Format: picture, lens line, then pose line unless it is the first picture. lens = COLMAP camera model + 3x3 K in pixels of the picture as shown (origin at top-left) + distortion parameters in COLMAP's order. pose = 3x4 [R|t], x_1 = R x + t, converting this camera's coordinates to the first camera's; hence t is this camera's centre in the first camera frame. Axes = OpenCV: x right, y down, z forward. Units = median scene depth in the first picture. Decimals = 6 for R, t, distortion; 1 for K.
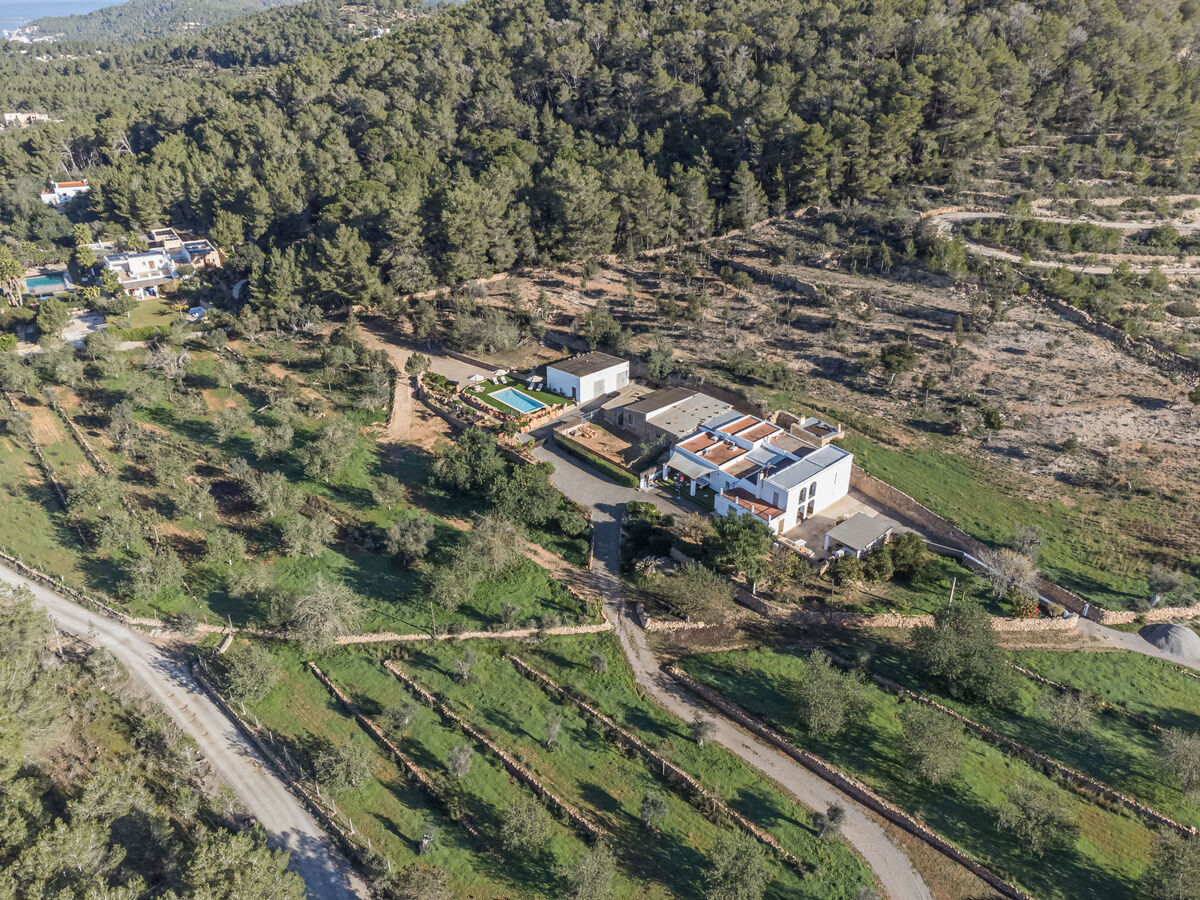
lens RADIAL K [[878.2, 0, 600.0], [0, 878.2, 450.0], [0, 0, 1]] dist [-0.011774, 0.025040]
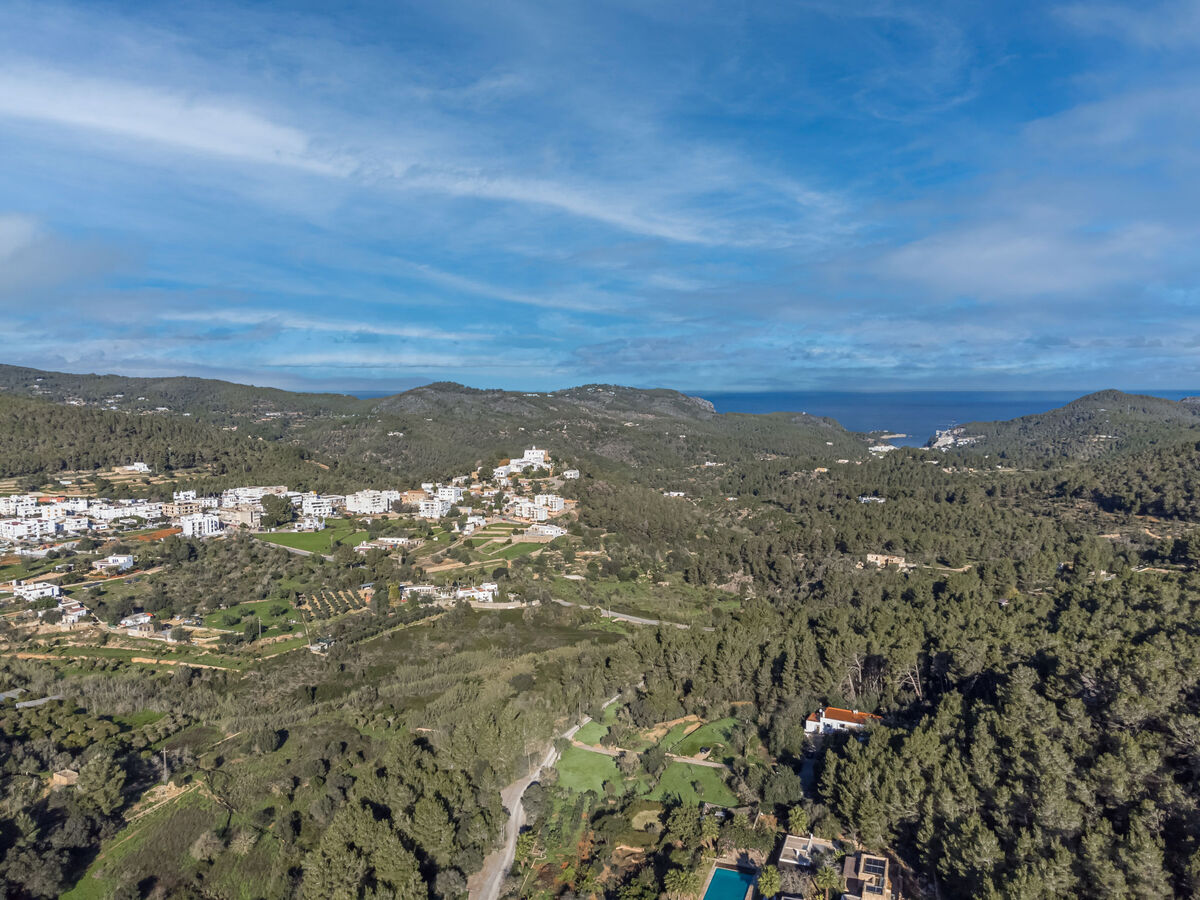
lens RADIAL K [[878.2, 0, 600.0], [0, 878.2, 450.0], [0, 0, 1]] dist [-0.011774, 0.025040]
pose [[0.599832, 0.057888, -0.798029, -0.011501], [-0.372810, 0.902718, -0.214738, -0.094059], [0.707964, 0.426320, 0.563061, 0.065861]]
